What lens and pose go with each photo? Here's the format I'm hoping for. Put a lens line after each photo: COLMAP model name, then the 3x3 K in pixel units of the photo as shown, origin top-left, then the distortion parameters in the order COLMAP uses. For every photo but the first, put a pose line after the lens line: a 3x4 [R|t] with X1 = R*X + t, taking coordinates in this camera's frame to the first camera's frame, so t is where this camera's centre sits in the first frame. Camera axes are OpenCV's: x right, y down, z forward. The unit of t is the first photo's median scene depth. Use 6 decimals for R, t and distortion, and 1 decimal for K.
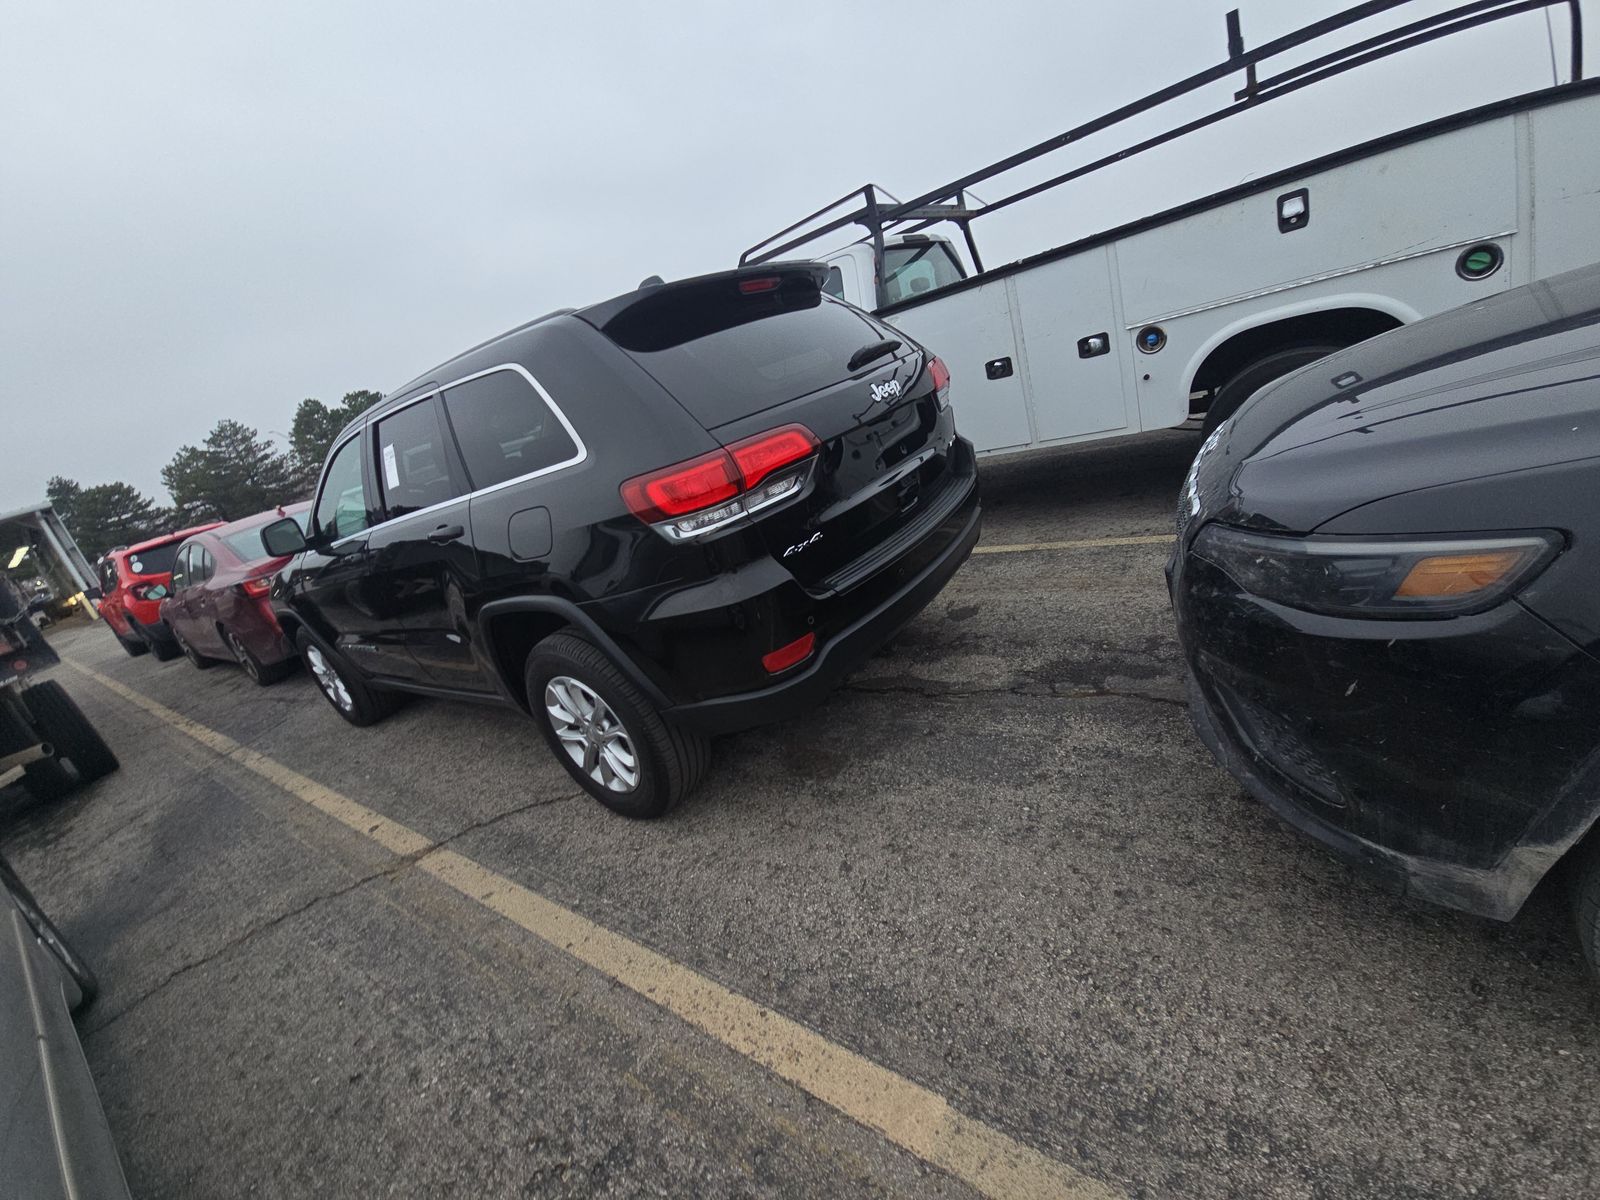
lens RADIAL K [[645.6, 0, 800.0], [0, 645.6, 600.0], [0, 0, 1]] dist [0.052192, -0.029133]
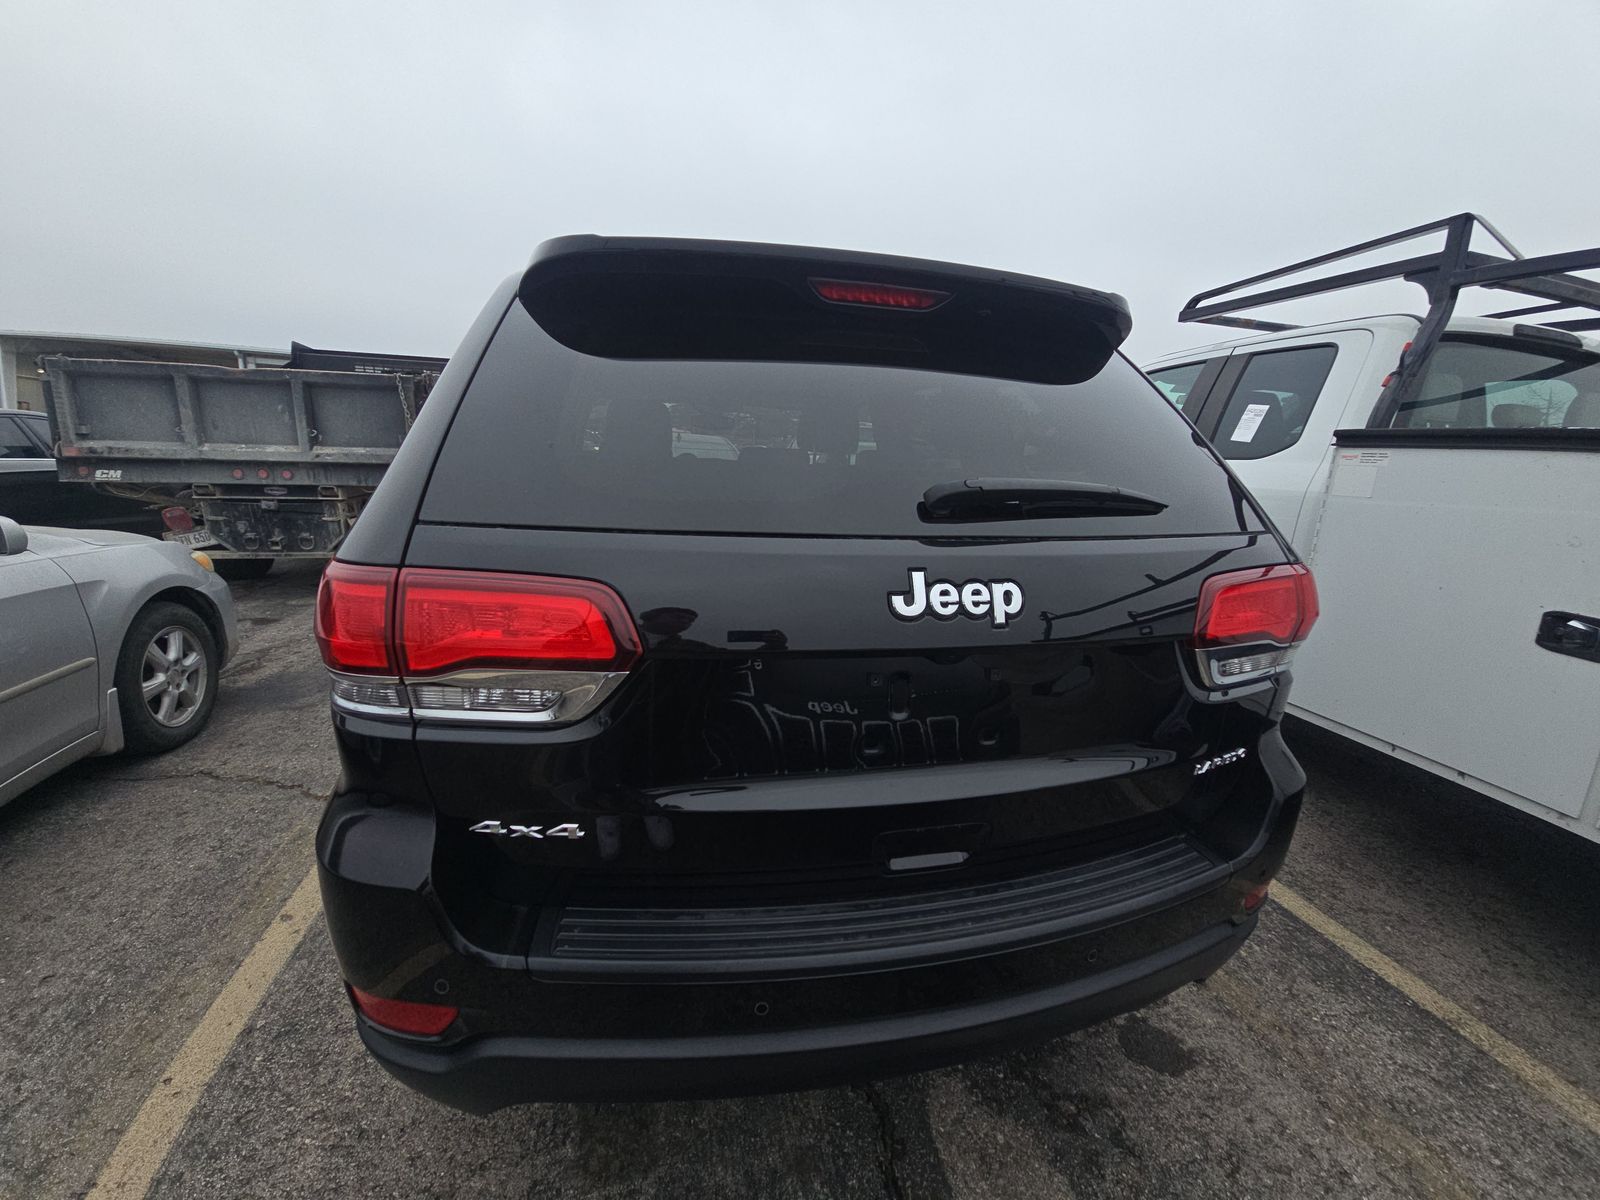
lens RADIAL K [[645.6, 0, 800.0], [0, 645.6, 600.0], [0, 0, 1]] dist [0.052192, -0.029133]
pose [[0.715341, 0.447750, -0.536477, 0.257322], [-0.463353, 0.878619, 0.115468, -0.300248], [0.523059, 0.165979, 0.835979, 0.572541]]
